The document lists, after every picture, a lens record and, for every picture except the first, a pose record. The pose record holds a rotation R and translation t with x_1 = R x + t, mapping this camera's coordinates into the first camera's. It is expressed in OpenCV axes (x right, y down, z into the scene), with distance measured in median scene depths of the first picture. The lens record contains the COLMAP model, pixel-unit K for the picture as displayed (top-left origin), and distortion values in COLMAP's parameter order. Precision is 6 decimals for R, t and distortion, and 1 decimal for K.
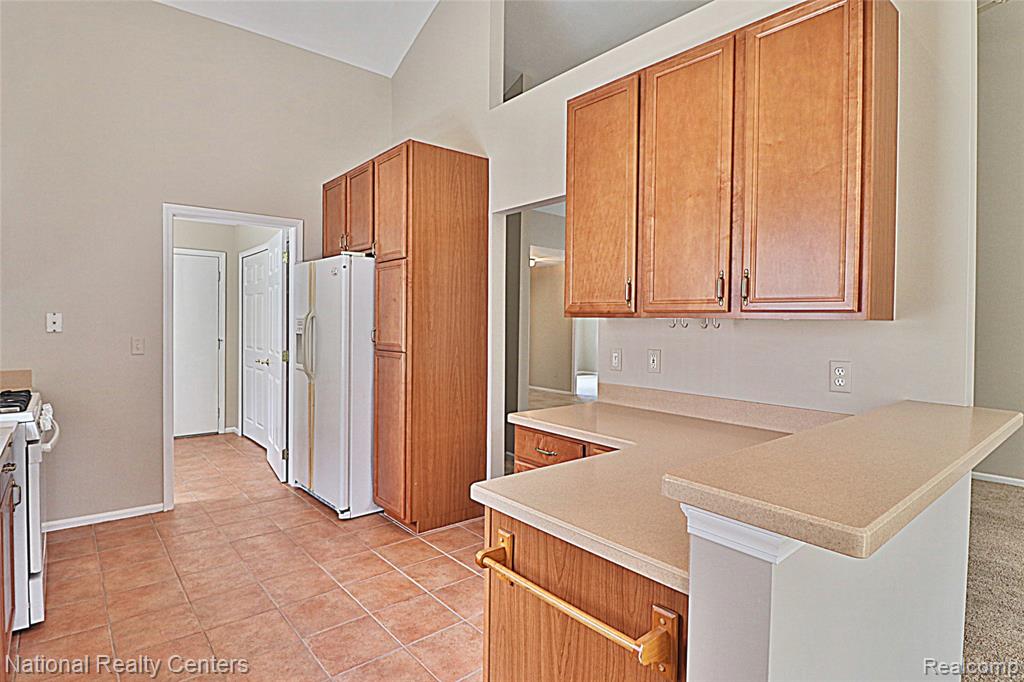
lens RADIAL K [[545.3, 0, 512.5], [0, 545.3, 334.6], [0, 0, 1]] dist [-0.001625, -0.006352]
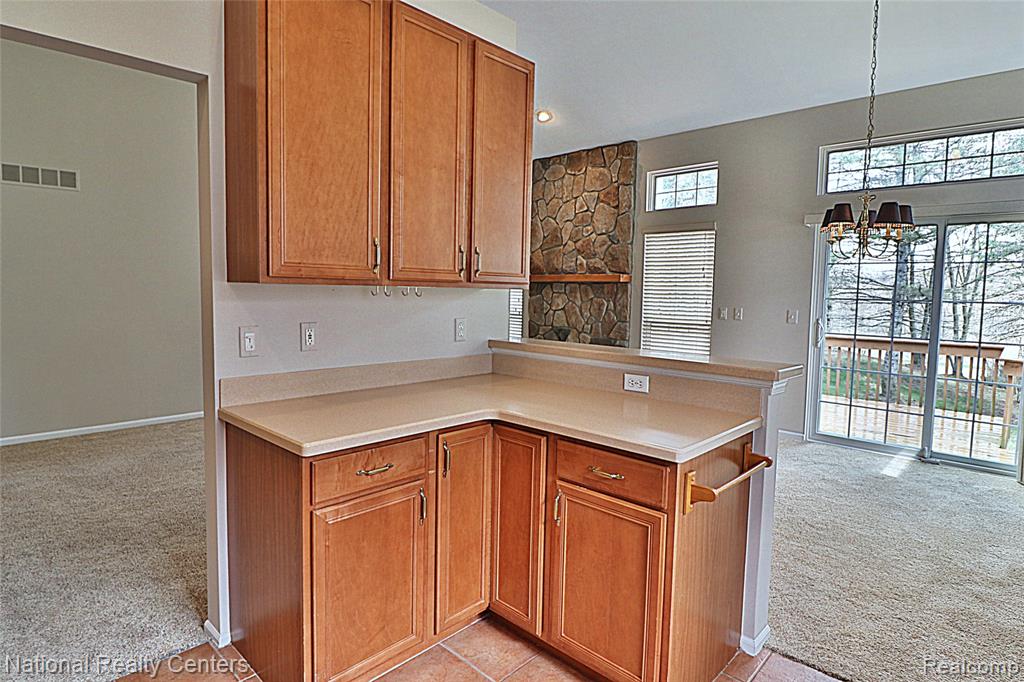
lens RADIAL K [[545.3, 0, 503.9], [0, 545.3, 335.1], [0, 0, 1]] dist [-0.001625, -0.006352]
pose [[-0.101436, -0.095438, 0.990254, -0.701599], [0.008204, 0.995274, 0.096762, -0.037426], [-0.994808, 0.017939, -0.100174, 0.947878]]
